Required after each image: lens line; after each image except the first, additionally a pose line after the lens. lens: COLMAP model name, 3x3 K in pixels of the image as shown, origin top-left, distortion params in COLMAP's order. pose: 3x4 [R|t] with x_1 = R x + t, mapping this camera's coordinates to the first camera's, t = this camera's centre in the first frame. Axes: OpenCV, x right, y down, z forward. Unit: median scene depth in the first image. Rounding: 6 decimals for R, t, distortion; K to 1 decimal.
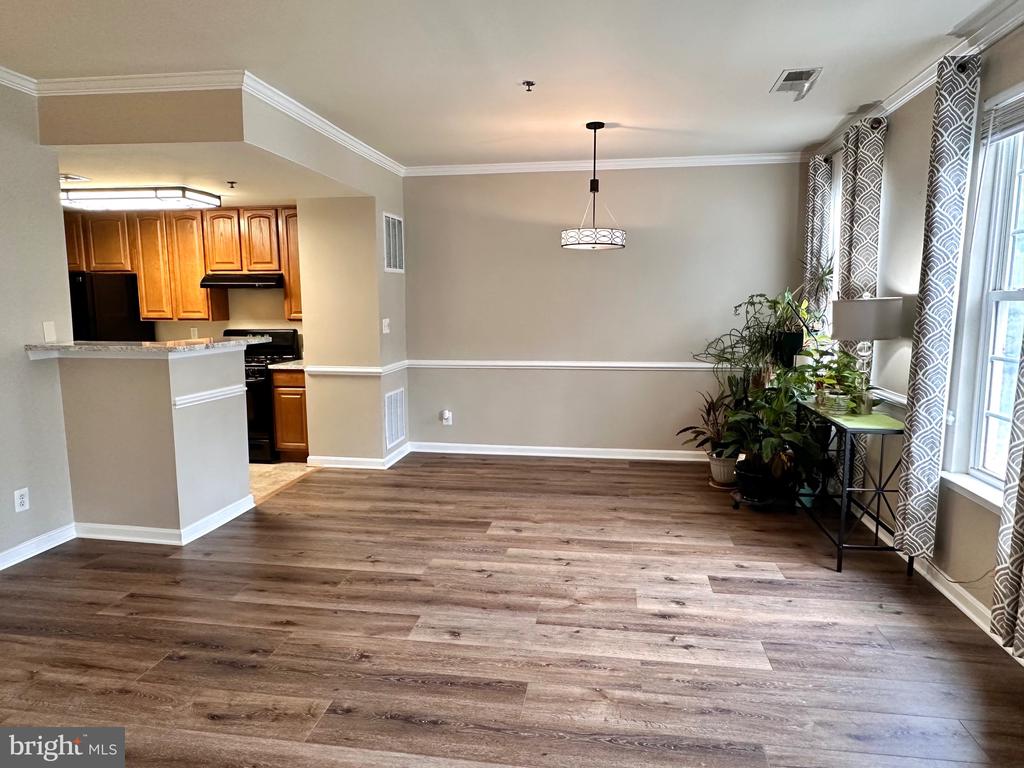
lens RADIAL K [[661.1, 0, 505.6], [0, 661.1, 385.9], [0, 0, 1]] dist [0.000969, 0.001518]
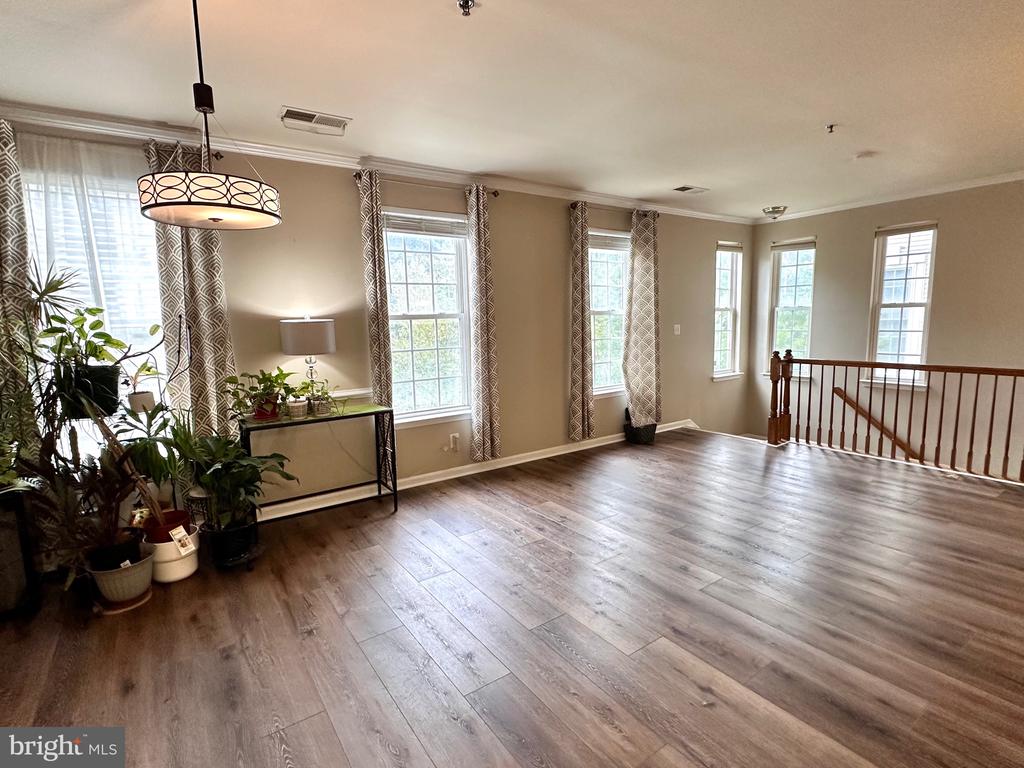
lens RADIAL K [[512.3, 0, 510.0], [0, 512.3, 386.4], [0, 0, 1]] dist [0.000452, -0.000223]
pose [[-0.697831, -0.072588, 0.712575, -0.409352], [0.119773, 0.969018, 0.216006, -0.176103], [-0.706178, 0.236083, -0.667516, 1.417421]]
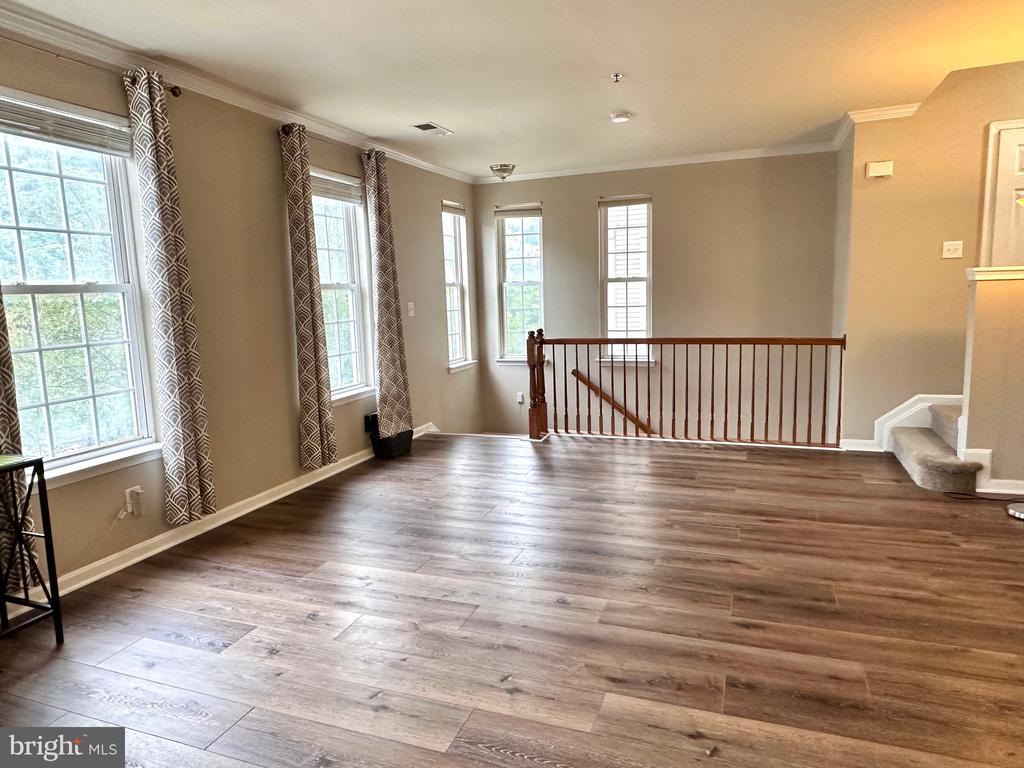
lens RADIAL K [[661.1, 0, 505.6], [0, 661.1, 385.9], [0, 0, 1]] dist [0.000969, 0.001518]
pose [[-0.980090, 0.008367, 0.198380, -0.152910], [0.061545, 0.962706, 0.263458, -0.169881], [-0.188777, 0.270422, -0.944053, 1.466488]]
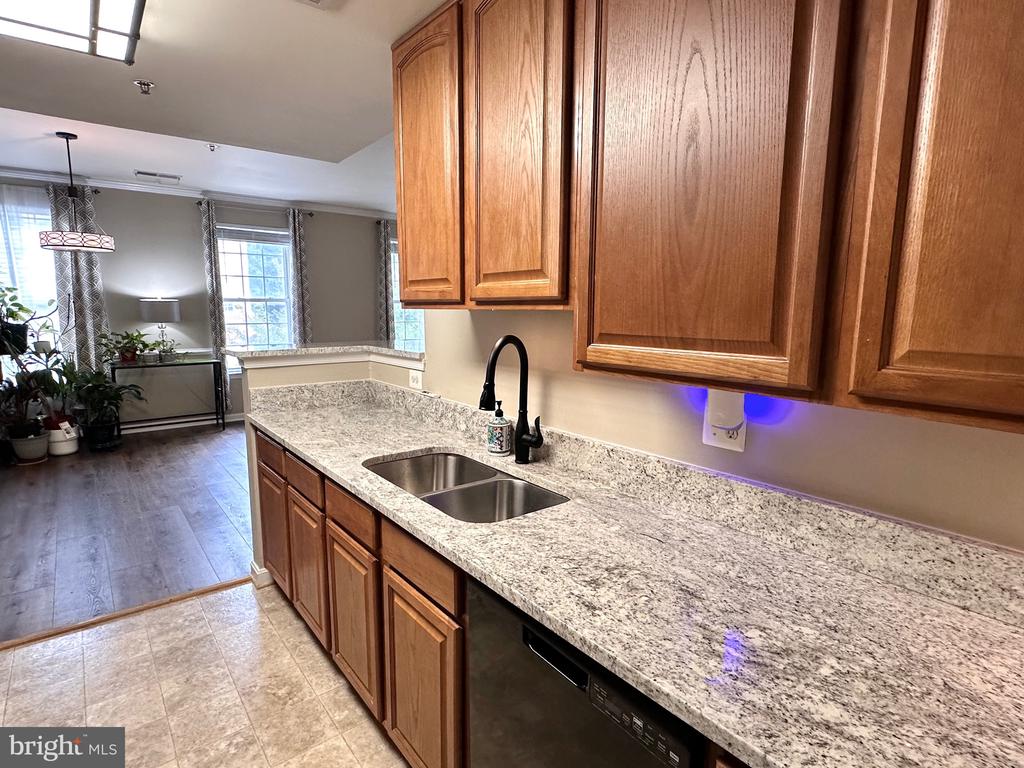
lens RADIAL K [[548.8, 0, 510.5], [0, 548.8, 389.1], [0, 0, 1]] dist [-0.000700, -0.000203]
pose [[-0.746808, -0.103827, 0.656885, -1.252688], [0.079618, 0.966675, 0.243309, -0.189035], [-0.660256, 0.234006, -0.713655, 1.529188]]
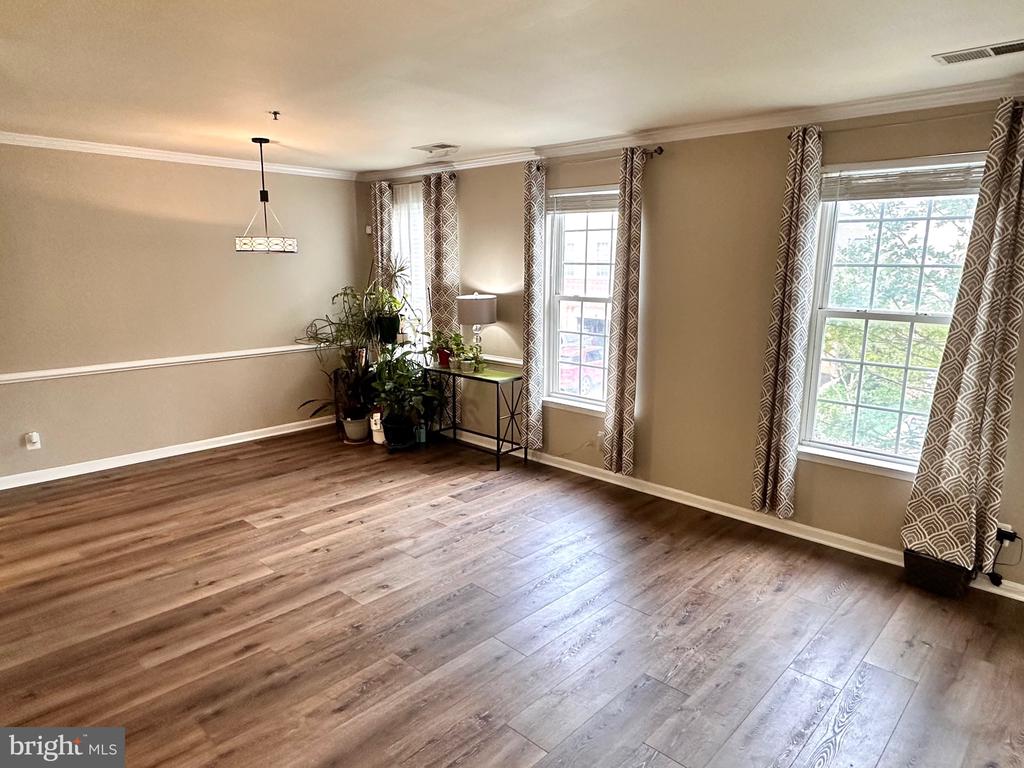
lens RADIAL K [[654.1, 0, 510.9], [0, 654.1, 389.0], [0, 0, 1]] dist [0.006675, 0.003022]
pose [[0.560341, -0.155382, 0.813557, -0.698842], [0.097568, 0.987790, 0.121458, -0.098231], [-0.822495, 0.011319, 0.568659, 0.066032]]
